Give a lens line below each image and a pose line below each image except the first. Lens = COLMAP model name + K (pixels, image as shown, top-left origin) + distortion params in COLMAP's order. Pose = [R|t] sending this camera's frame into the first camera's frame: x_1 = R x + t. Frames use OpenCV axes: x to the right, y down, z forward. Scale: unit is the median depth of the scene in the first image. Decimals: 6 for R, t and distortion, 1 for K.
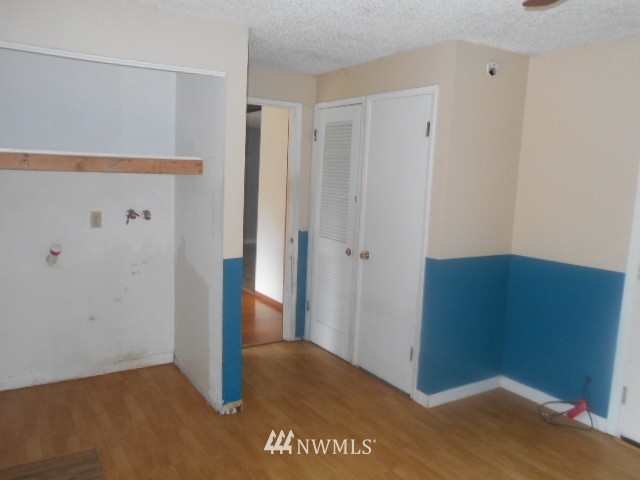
lens RADIAL K [[498.1, 0, 318.6], [0, 498.1, 241.2], [0, 0, 1]] dist [0.023402, -0.024713]
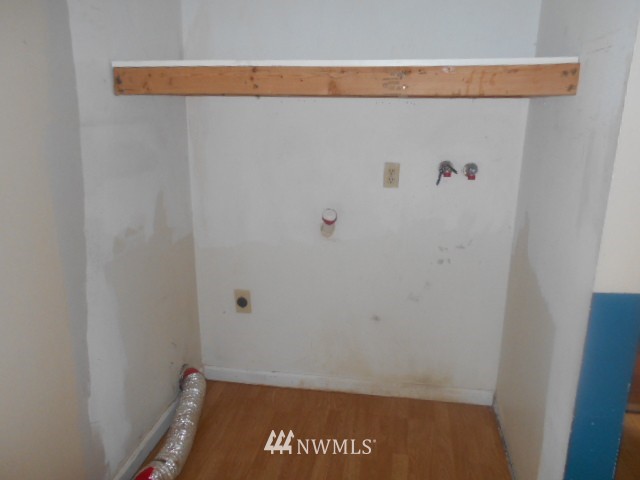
lens RADIAL K [[498.1, 0, 316.5], [0, 498.1, 236.7], [0, 0, 1]] dist [0.023402, -0.024713]
pose [[0.734498, 0.147359, -0.662418, -0.076644], [-0.072109, 0.987560, 0.139734, -0.047921], [0.674769, -0.054868, 0.735987, 0.457211]]
